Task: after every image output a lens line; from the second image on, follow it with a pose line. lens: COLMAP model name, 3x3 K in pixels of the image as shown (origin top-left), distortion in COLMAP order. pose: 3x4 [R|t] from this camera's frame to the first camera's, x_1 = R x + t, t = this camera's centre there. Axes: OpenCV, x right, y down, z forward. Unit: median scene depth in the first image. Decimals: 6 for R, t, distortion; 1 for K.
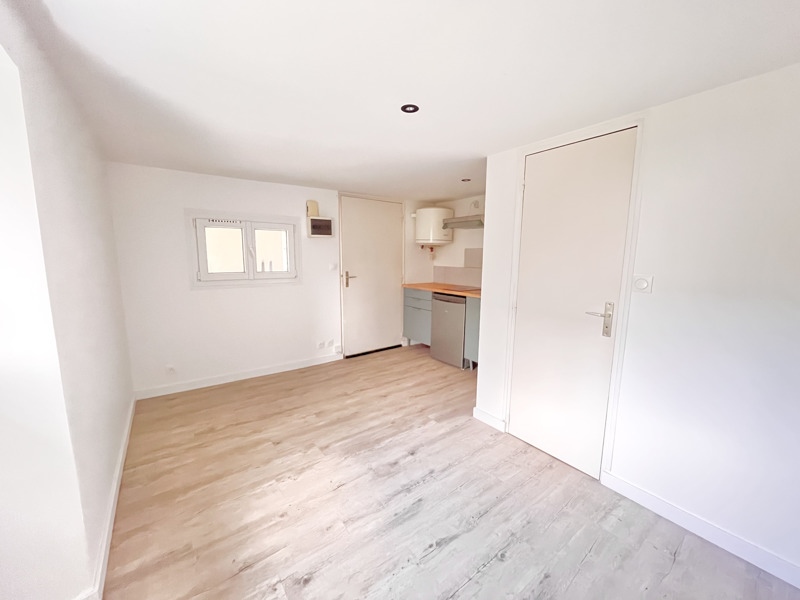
lens RADIAL K [[322.1, 0, 400.0], [0, 322.1, 299.5], [0, 0, 1]] dist [0.002204, 0.000034]
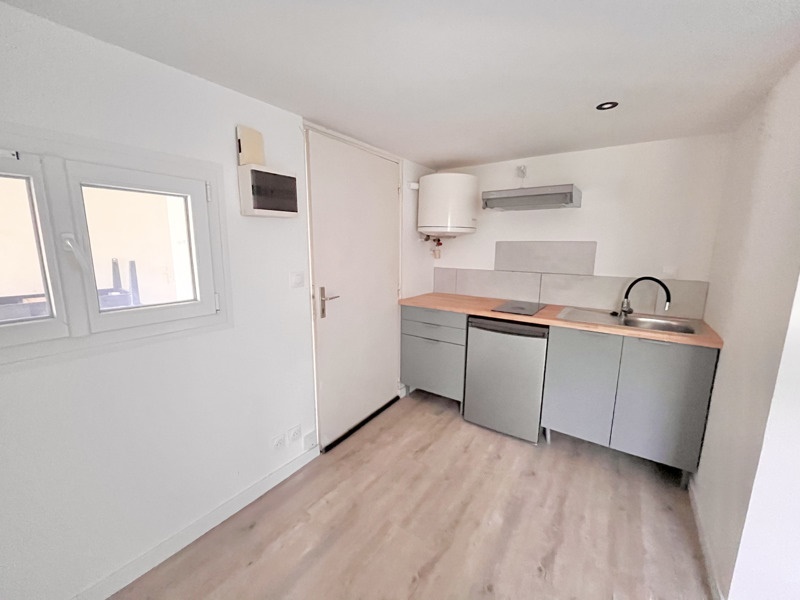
lens RADIAL K [[322.1, 0, 399.8], [0, 322.1, 299.7], [0, 0, 1]] dist [0.002204, 0.000034]
pose [[0.948761, -0.053709, 0.311398, -0.204496], [0.043749, 0.998285, 0.038888, -0.080732], [-0.312952, -0.023272, 0.949484, 0.477408]]
